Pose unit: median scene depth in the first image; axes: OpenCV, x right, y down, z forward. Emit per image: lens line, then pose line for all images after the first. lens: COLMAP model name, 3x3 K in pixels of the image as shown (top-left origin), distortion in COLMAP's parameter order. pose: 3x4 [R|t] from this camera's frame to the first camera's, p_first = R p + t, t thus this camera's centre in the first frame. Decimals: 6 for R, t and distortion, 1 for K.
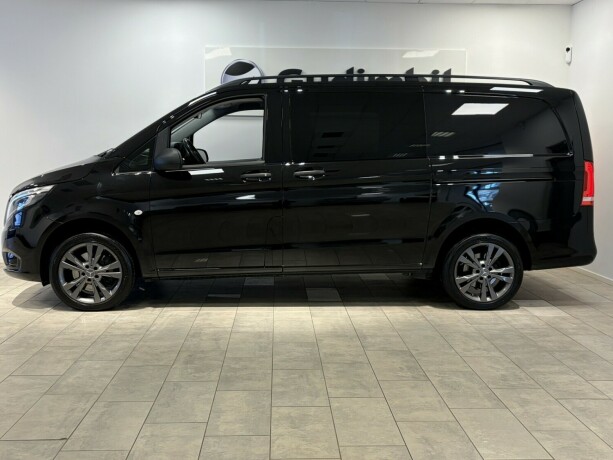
lens RADIAL K [[708.9, 0, 300.8], [0, 708.9, 229.2], [0, 0, 1]] dist [0.033172, 0.000000]
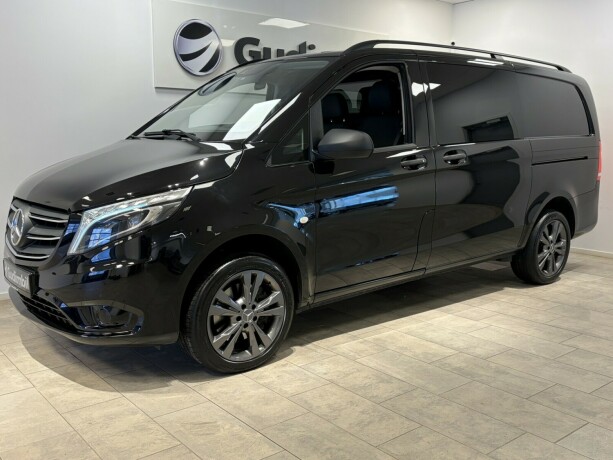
lens RADIAL K [[610.1, 0, 305.6], [0, 610.1, 233.0], [0, 0, 1]] dist [0.014949, 0.000000]
pose [[0.796208, -0.096479, 0.597281, -0.593666], [0.067387, 0.995203, 0.070925, -0.053384], [-0.601259, -0.016222, 0.798890, 0.511166]]
